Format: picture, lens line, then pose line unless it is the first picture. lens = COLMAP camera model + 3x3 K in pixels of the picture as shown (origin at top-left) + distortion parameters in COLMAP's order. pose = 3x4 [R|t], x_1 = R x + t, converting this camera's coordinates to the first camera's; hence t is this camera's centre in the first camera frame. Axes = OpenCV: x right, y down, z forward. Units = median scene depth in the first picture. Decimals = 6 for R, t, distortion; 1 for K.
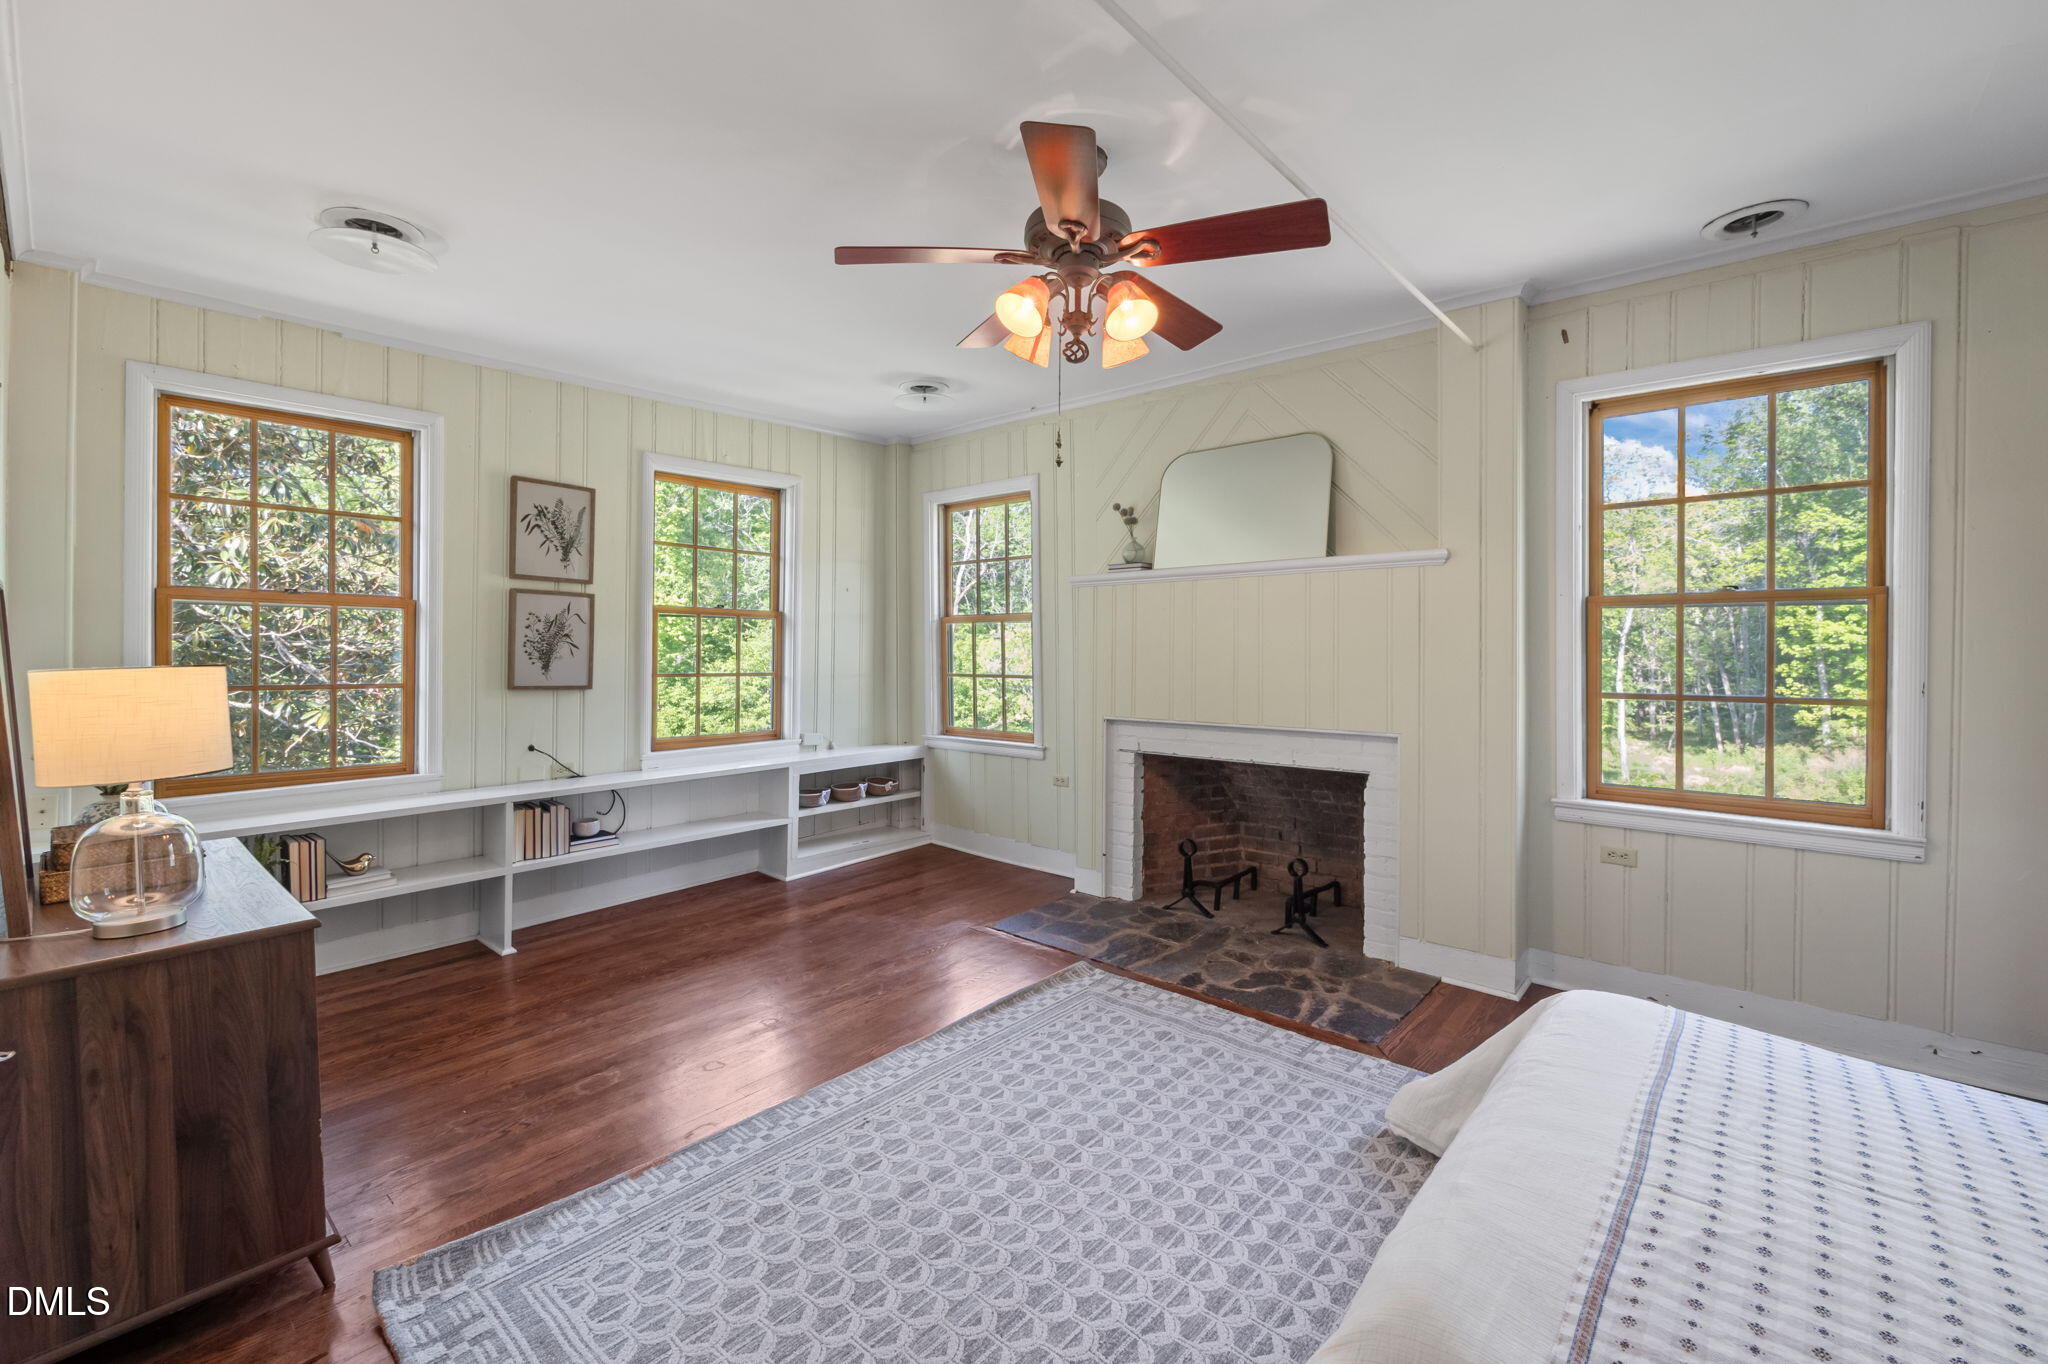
lens RADIAL K [[868.0, 0, 1024.9], [0, 868.0, 656.1], [0, 0, 1]] dist [-0.089119, -0.000130]
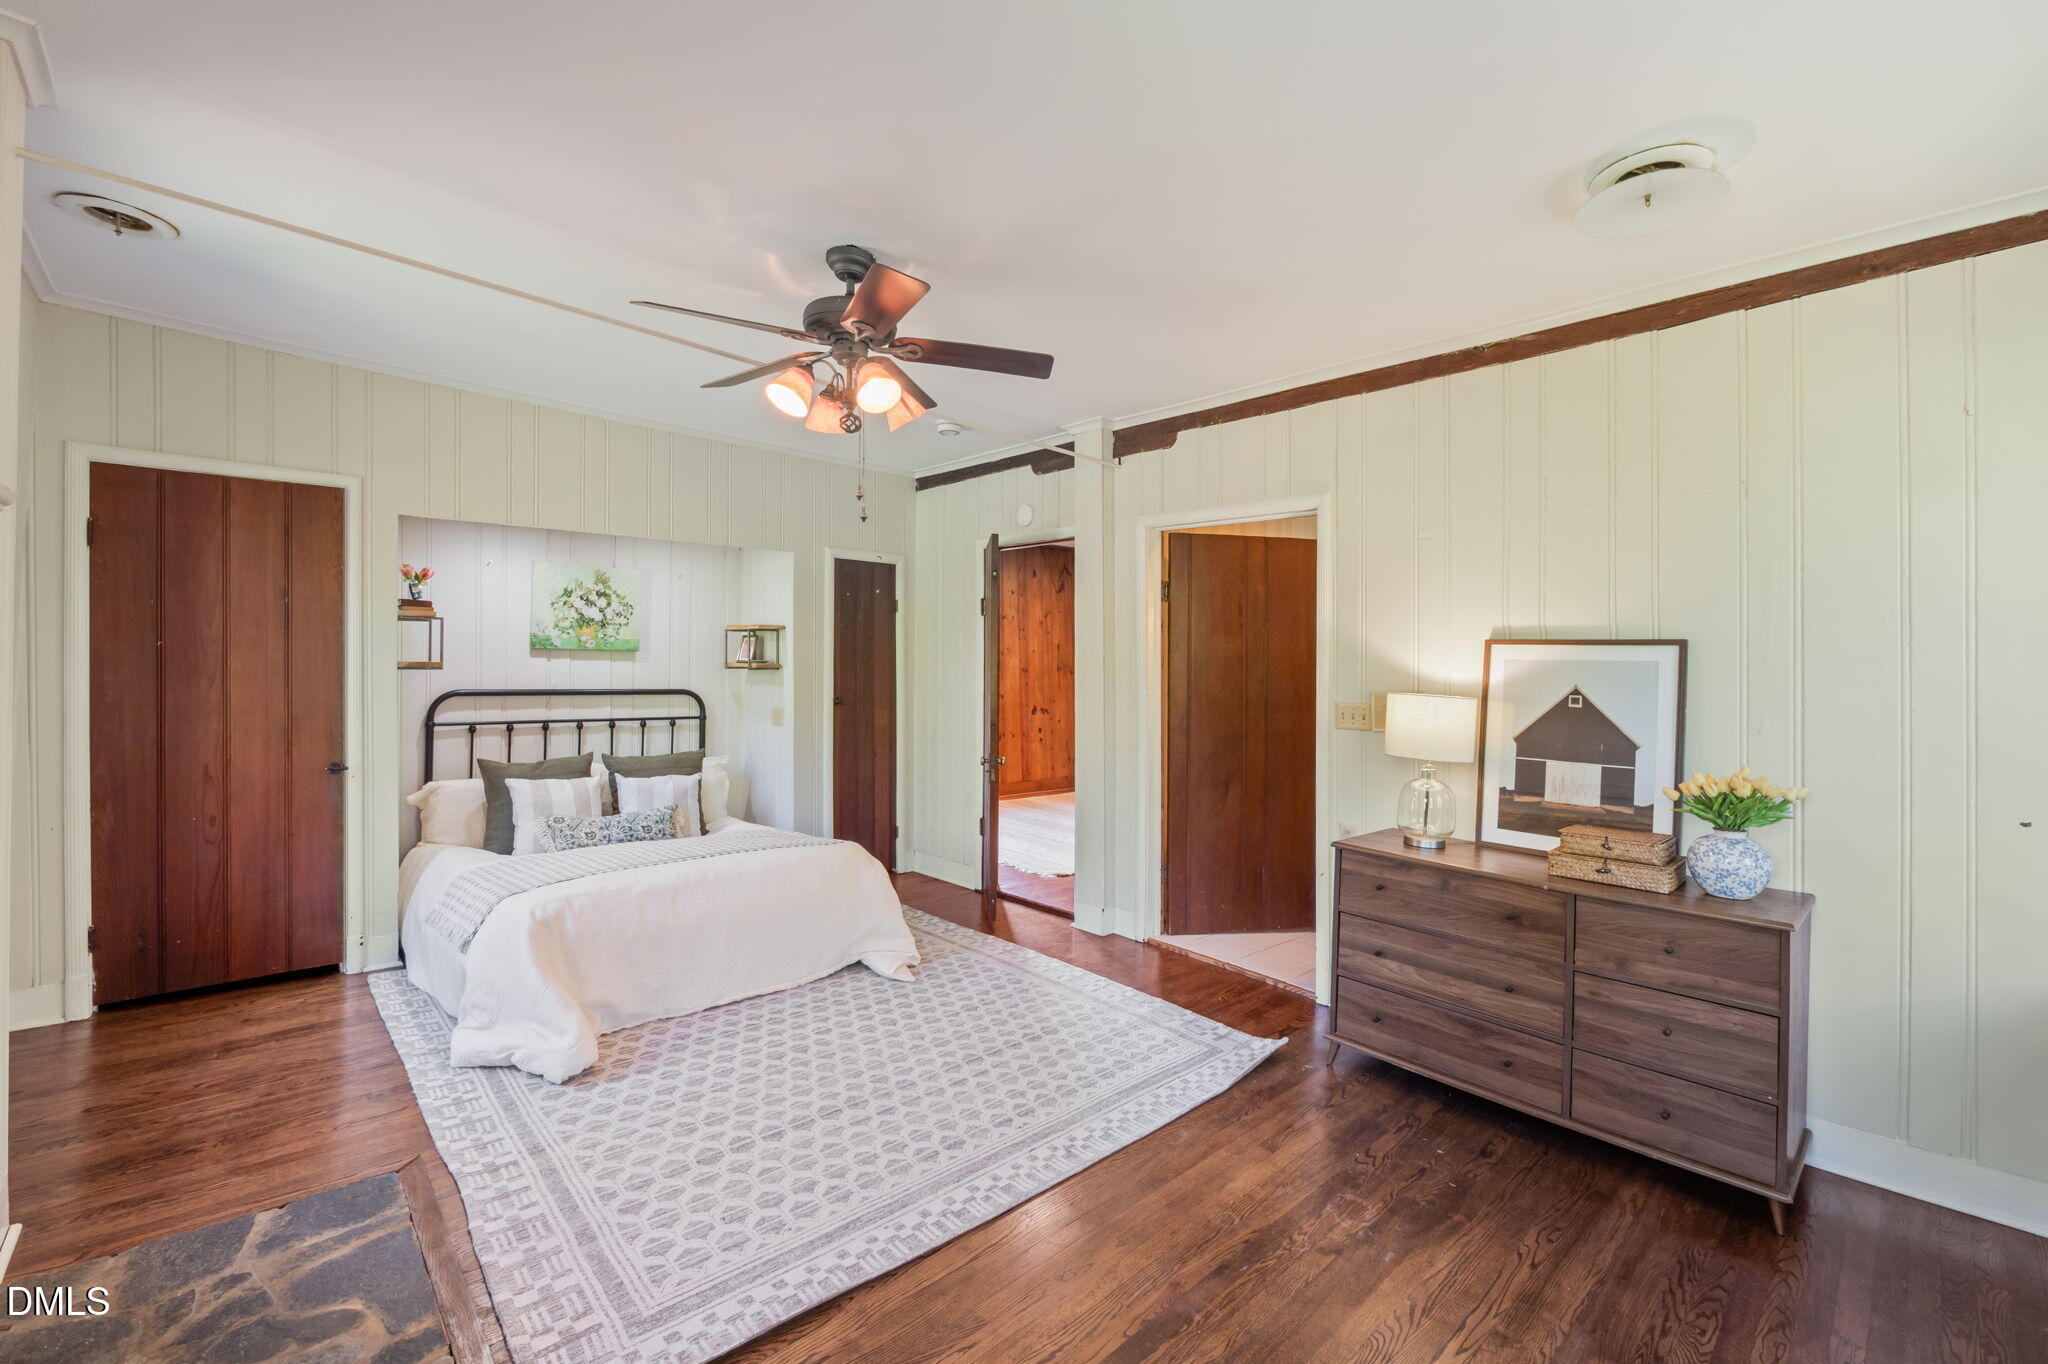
lens RADIAL K [[868.0, 0, 1024.9], [0, 868.0, 656.1], [0, 0, 1]] dist [-0.089119, -0.000130]
pose [[-0.994816, -0.022851, 0.099089, -0.222692], [-0.022829, 0.999738, 0.001363, -0.034281], [-0.099095, -0.000906, -0.995078, 1.606011]]
